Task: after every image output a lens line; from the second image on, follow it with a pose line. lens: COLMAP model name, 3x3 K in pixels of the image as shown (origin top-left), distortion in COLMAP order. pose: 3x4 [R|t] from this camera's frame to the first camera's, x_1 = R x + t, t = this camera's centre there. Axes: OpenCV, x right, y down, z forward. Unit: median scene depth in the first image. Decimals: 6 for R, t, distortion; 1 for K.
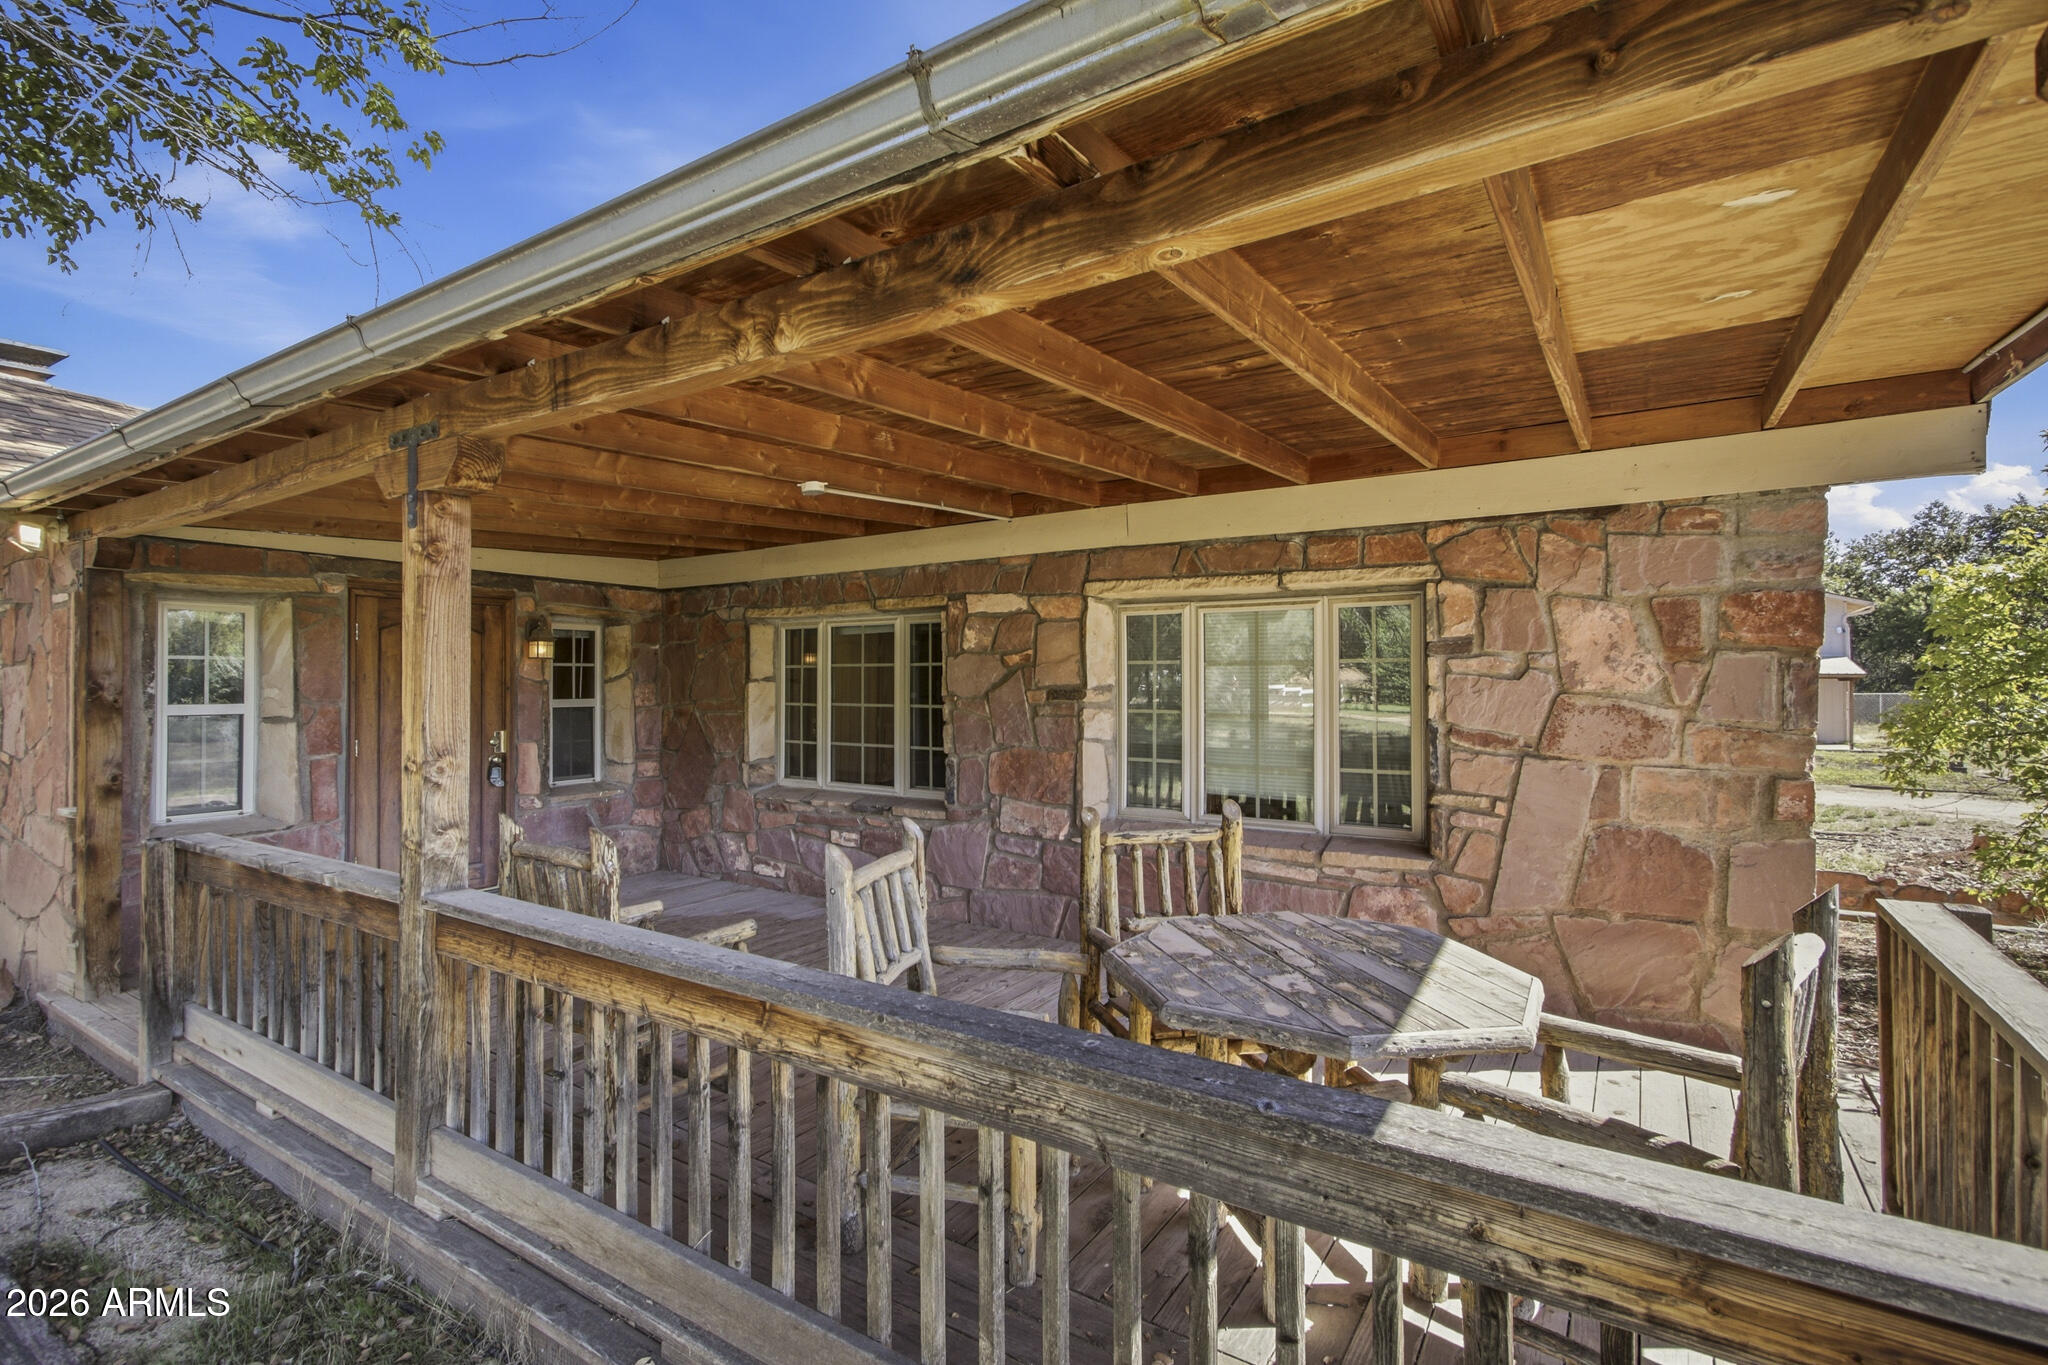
lens RADIAL K [[918.4, 0, 1027.2], [0, 918.4, 685.7], [0, 0, 1]] dist [0.018428, -0.000365]
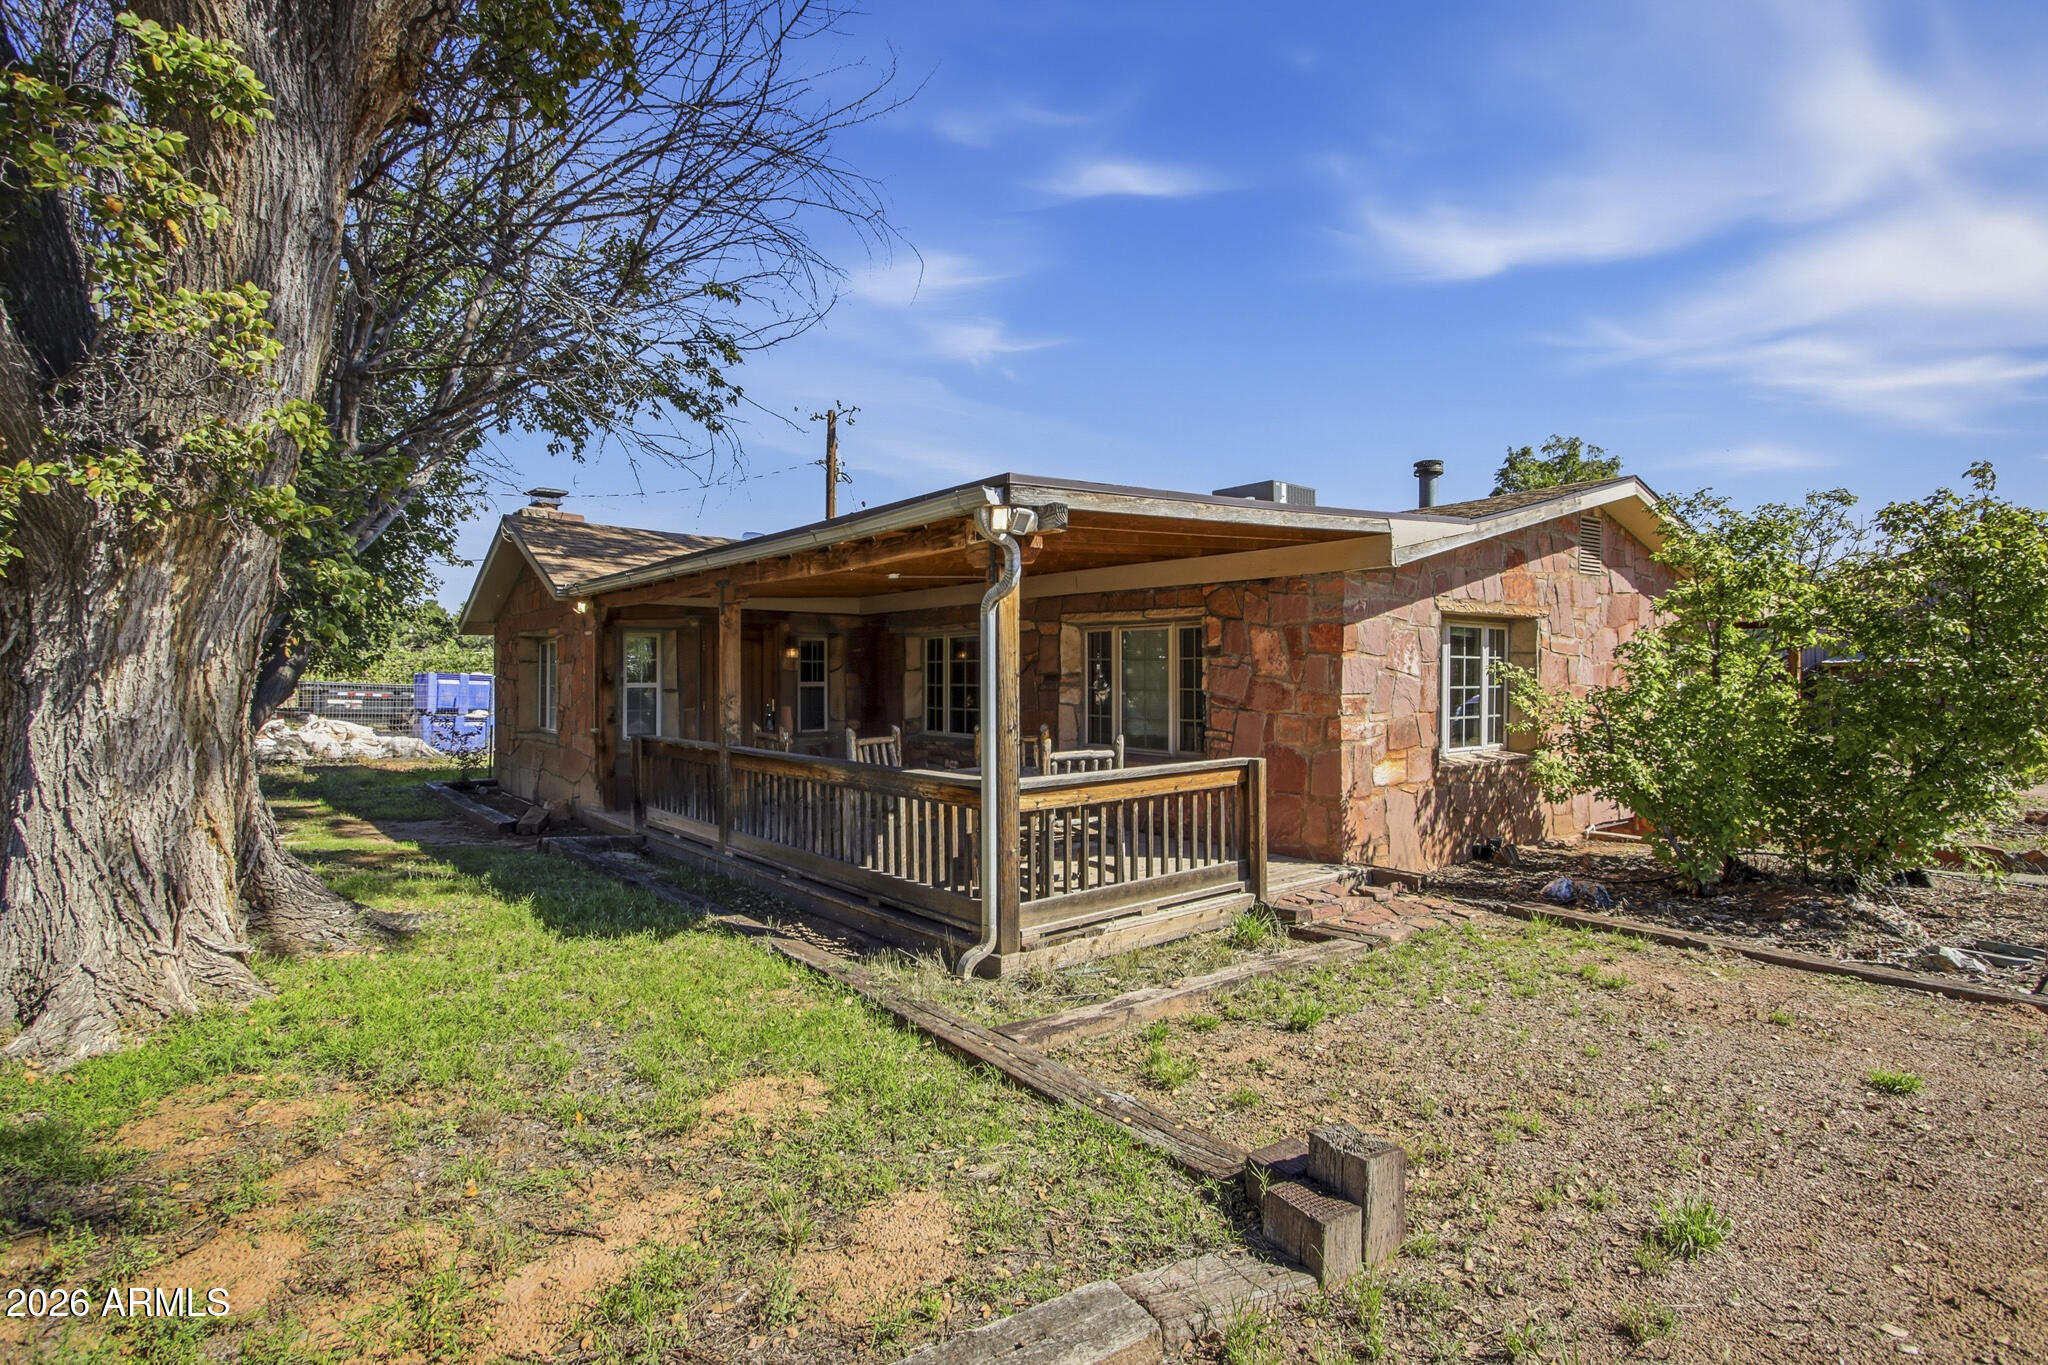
lens RADIAL K [[918.4, 0, 1022.4], [0, 918.4, 678.9], [0, 0, 1]] dist [0.018428, -0.000365]
pose [[0.959479, 0.000148, -0.281779, 0.471961], [0.000570, 0.999997, 0.002467, 0.006707], [0.281778, -0.002528, 0.959476, -0.675523]]
